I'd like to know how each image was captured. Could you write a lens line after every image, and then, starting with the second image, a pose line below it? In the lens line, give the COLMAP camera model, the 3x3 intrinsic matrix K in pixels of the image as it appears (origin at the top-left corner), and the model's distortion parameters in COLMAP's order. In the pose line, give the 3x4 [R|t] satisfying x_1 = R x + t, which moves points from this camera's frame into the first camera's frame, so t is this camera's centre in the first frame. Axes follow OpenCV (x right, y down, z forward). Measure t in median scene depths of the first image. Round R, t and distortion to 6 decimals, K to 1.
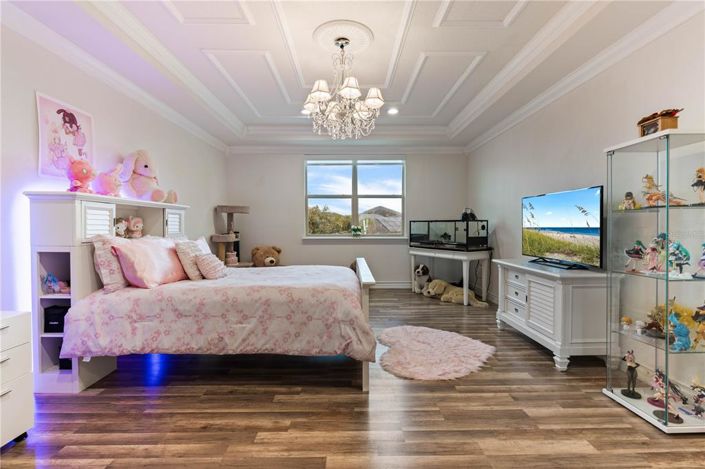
lens RADIAL K [[321.0, 0, 352.6], [0, 321.0, 231.0], [0, 0, 1]] dist [-0.003936, 0.001277]
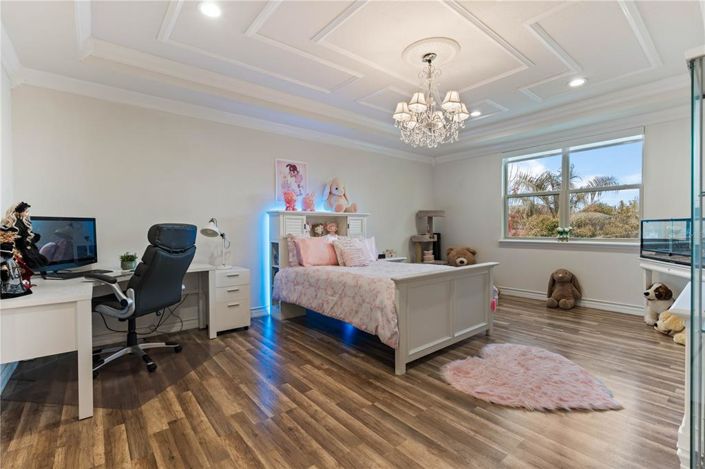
lens RADIAL K [[321.0, 0, 354.6], [0, 321.0, 233.0], [0, 0, 1]] dist [-0.003936, 0.001277]
pose [[0.629106, 0.010253, -0.777252, 0.743279], [-0.008643, 0.999943, 0.006194, -0.006023], [0.777272, 0.002821, 0.629159, 0.151333]]
